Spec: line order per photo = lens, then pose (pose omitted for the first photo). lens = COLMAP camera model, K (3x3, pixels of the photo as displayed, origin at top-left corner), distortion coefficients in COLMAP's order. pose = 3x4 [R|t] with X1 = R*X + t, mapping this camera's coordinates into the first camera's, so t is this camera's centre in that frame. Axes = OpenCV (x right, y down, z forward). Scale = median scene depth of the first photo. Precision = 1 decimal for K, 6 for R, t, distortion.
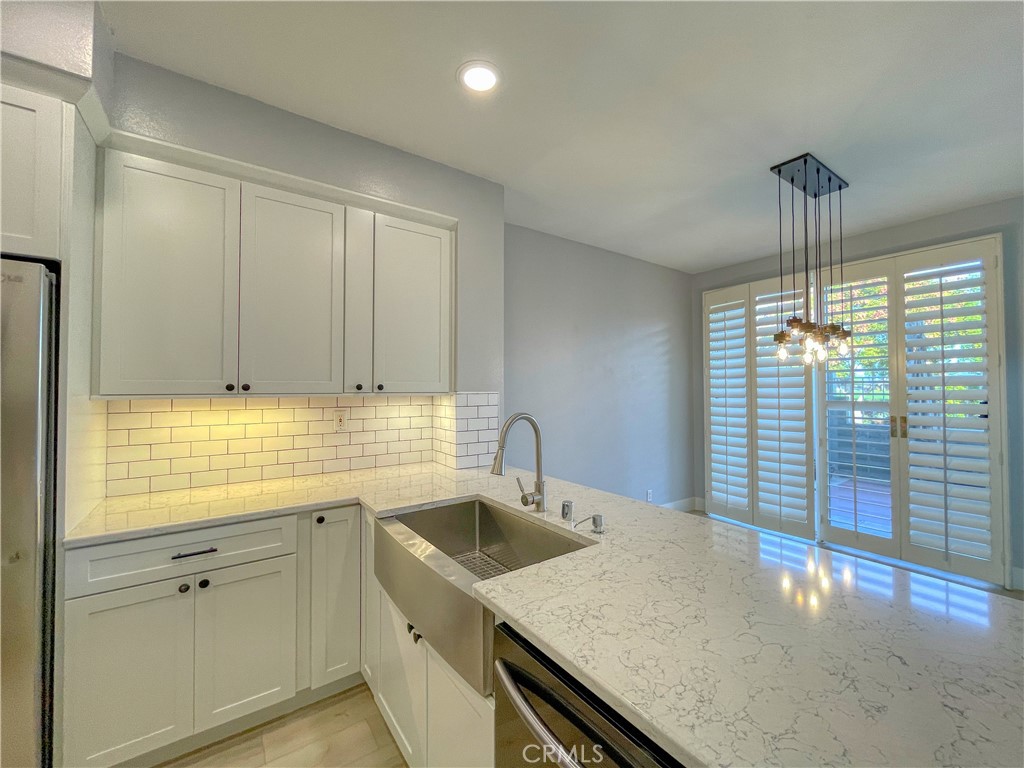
lens RADIAL K [[413.3, 0, 513.4], [0, 413.3, 380.6], [0, 0, 1]] dist [-0.001445, -0.000735]
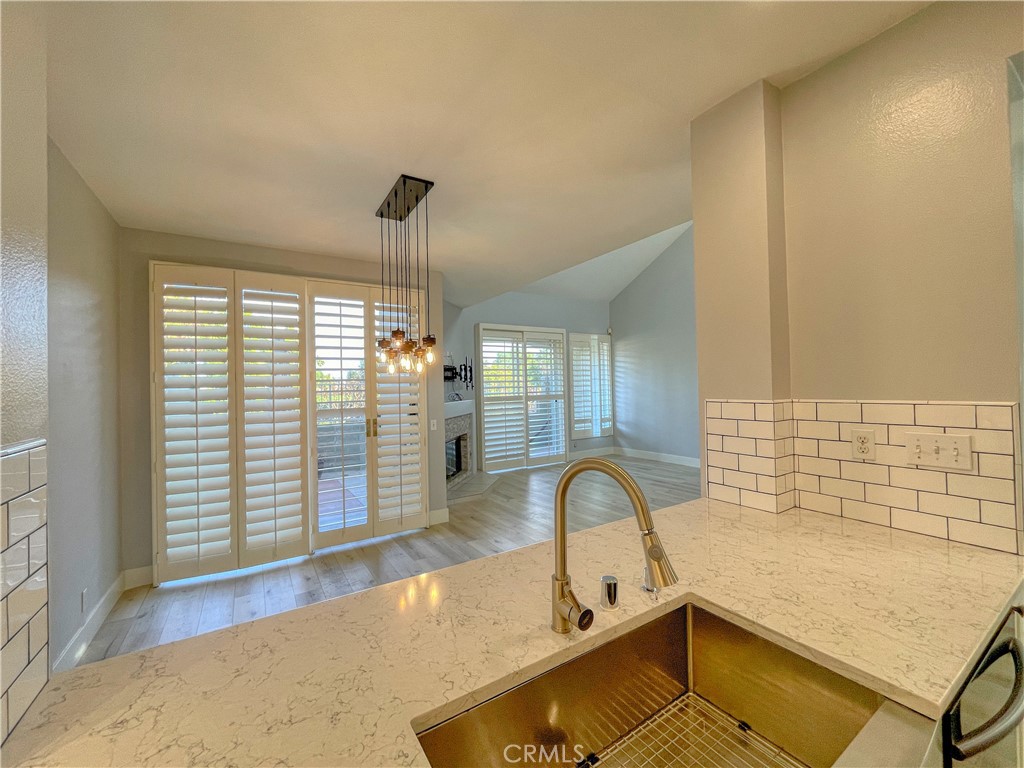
lens RADIAL K [[413.3, 0, 513.4], [0, 413.3, 380.6], [0, 0, 1]] dist [-0.001445, -0.000735]
pose [[0.053578, 0.014445, 0.998459, -0.271939], [0.002557, 0.999890, -0.014603, -0.008047], [-0.998560, 0.003336, 0.053535, 0.554615]]
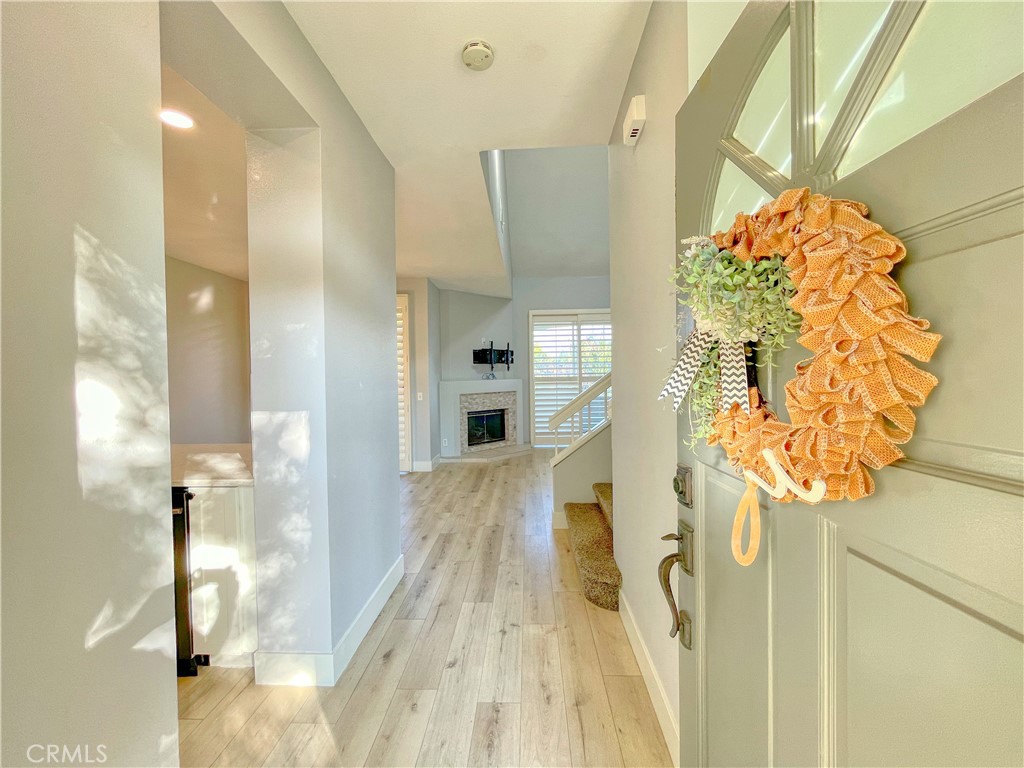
lens RADIAL K [[413.3, 0, 513.4], [0, 413.3, 380.6], [0, 0, 1]] dist [-0.001445, -0.000735]
pose [[0.608558, -0.020284, 0.793250, -0.081121], [-0.001107, 0.999651, 0.026411, 0.002497], [-0.793509, -0.016951, 0.608323, -0.573041]]
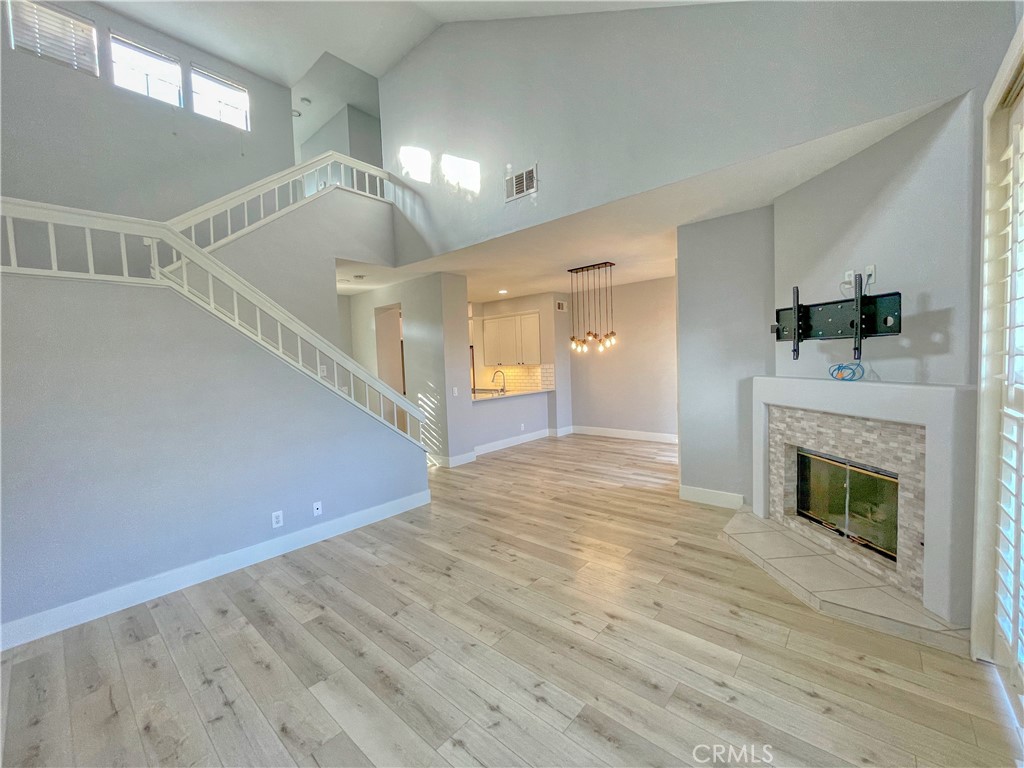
lens RADIAL K [[413.3, 0, 513.4], [0, 413.3, 380.6], [0, 0, 1]] dist [-0.001445, -0.000735]
pose [[0.233885, 0.041035, -0.971398, 2.355094], [0.054839, 0.996962, 0.055318, -0.028325], [0.970716, -0.066209, 0.230925, 0.039692]]
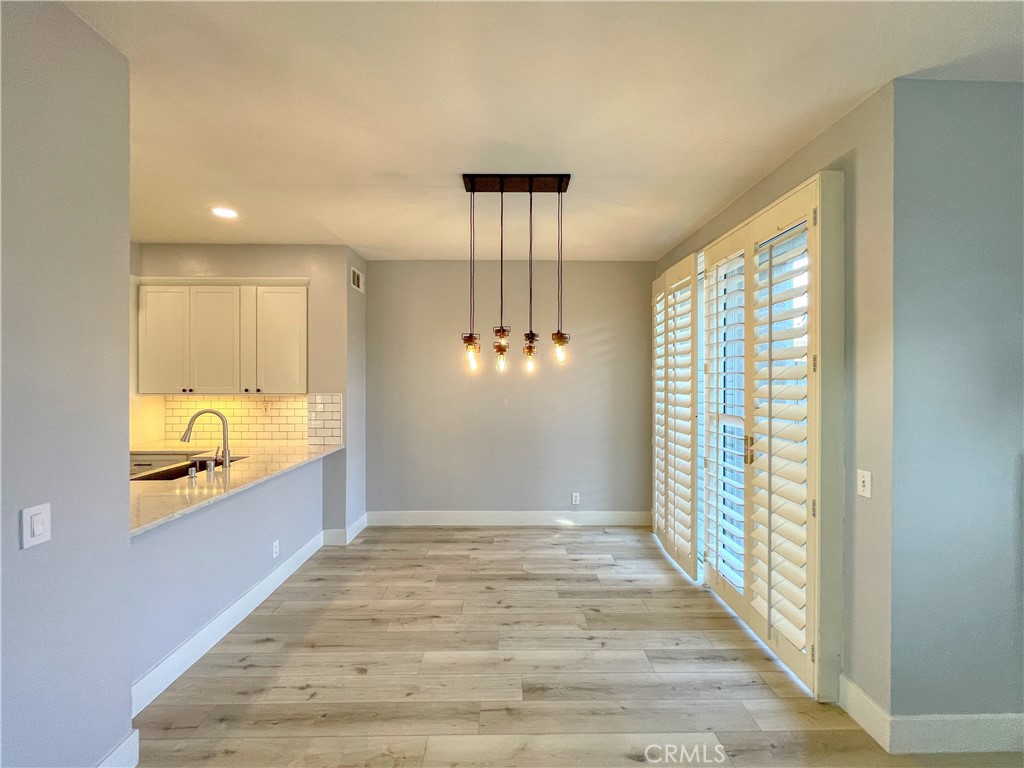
lens RADIAL K [[413.3, 0, 513.4], [0, 413.3, 380.6], [0, 0, 1]] dist [-0.001445, -0.000735]
pose [[0.824628, 0.005331, -0.565650, 1.072085], [0.007520, 0.999764, 0.020385, -0.036063], [0.565625, -0.021063, 0.824394, 0.148617]]
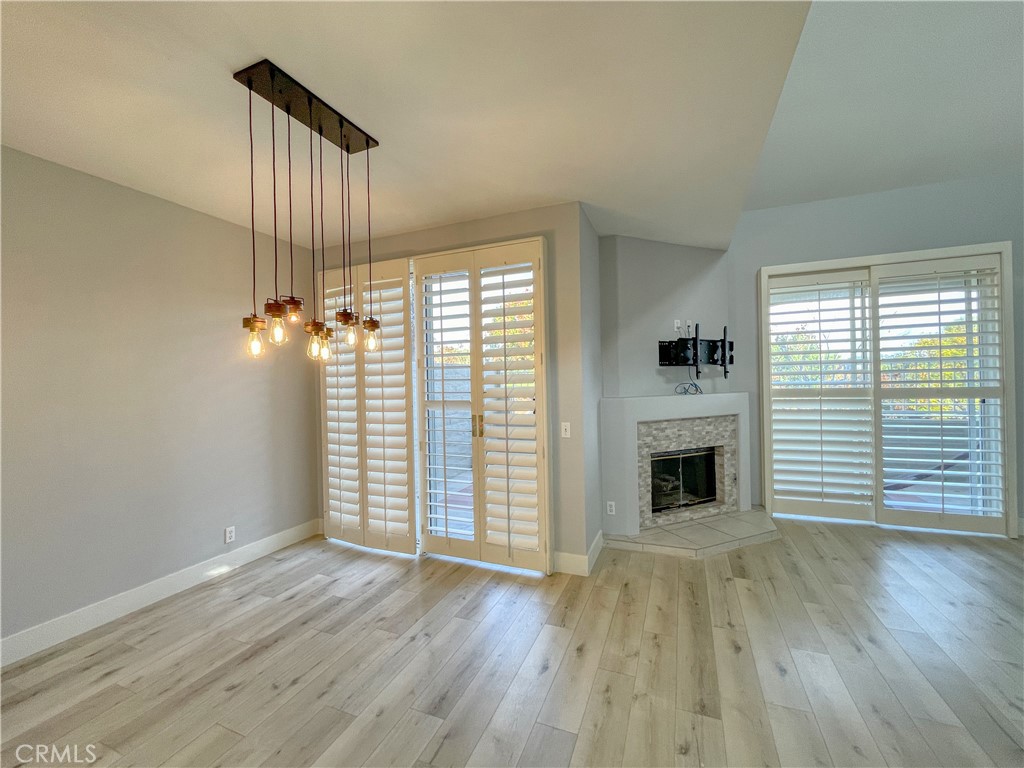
lens RADIAL K [[413.3, 0, 513.4], [0, 413.3, 380.6], [0, 0, 1]] dist [-0.001445, -0.000735]
pose [[0.846640, -0.018047, 0.531859, 0.520703], [0.009723, 0.999783, 0.018446, -0.012970], [-0.532077, -0.010446, 0.846632, 0.138134]]
